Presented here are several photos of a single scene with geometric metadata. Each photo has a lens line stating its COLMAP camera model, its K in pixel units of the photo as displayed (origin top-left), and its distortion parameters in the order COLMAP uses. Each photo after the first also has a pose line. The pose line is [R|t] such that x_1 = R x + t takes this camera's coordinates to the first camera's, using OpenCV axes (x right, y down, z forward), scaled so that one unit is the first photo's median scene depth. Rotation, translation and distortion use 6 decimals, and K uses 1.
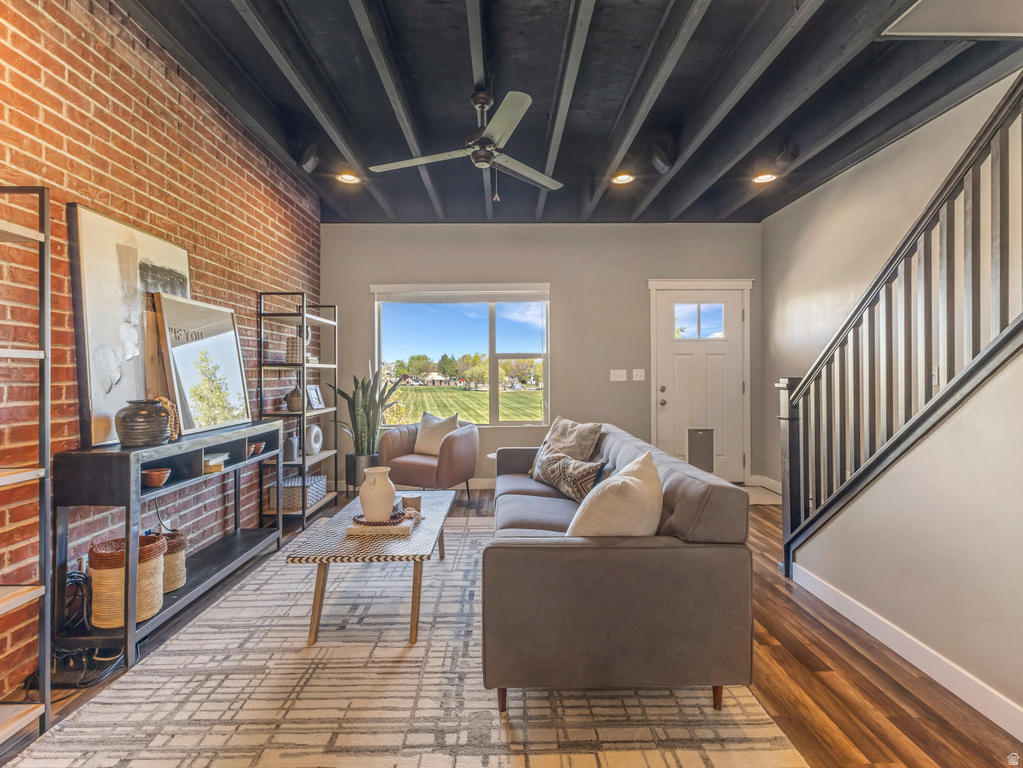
lens RADIAL K [[512.0, 0, 512.3], [0, 512.0, 372.4], [0, 0, 1]] dist [0.003418, -0.000006]
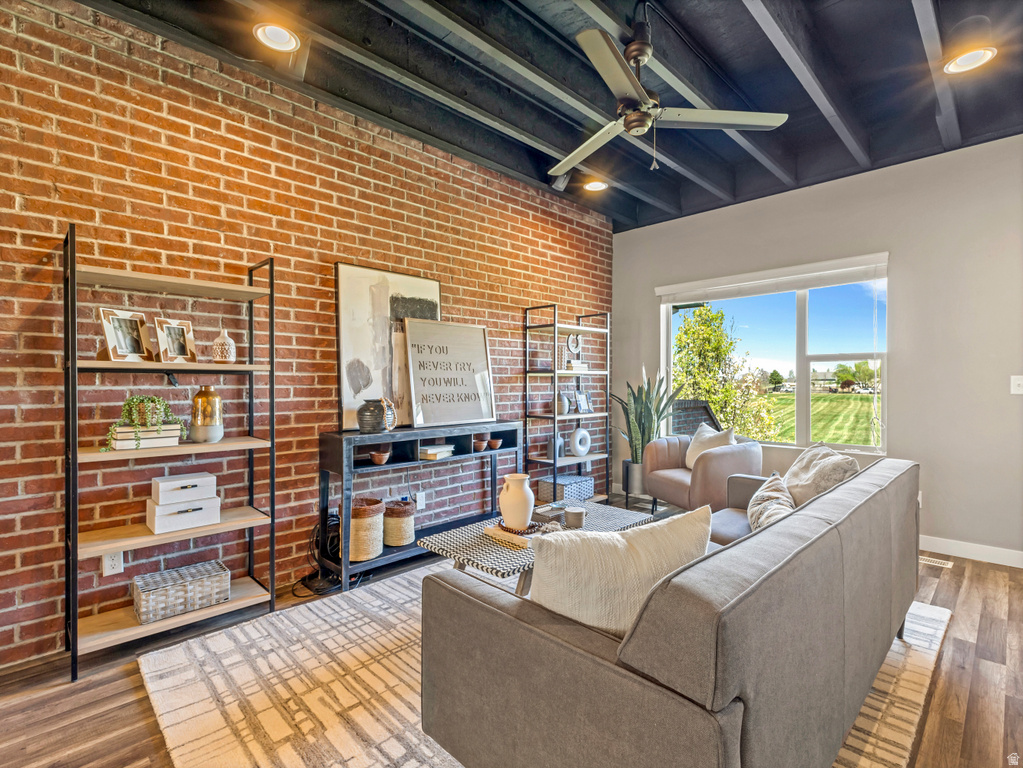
lens RADIAL K [[497.2, 0, 512.9], [0, 497.2, 382.6], [0, 0, 1]] dist [0.003984, -0.000456]
pose [[0.691735, 0.008473, -0.722101, 0.349145], [-0.001542, 0.999946, 0.010257, -0.002858], [0.722150, -0.005982, 0.691711, 0.260593]]
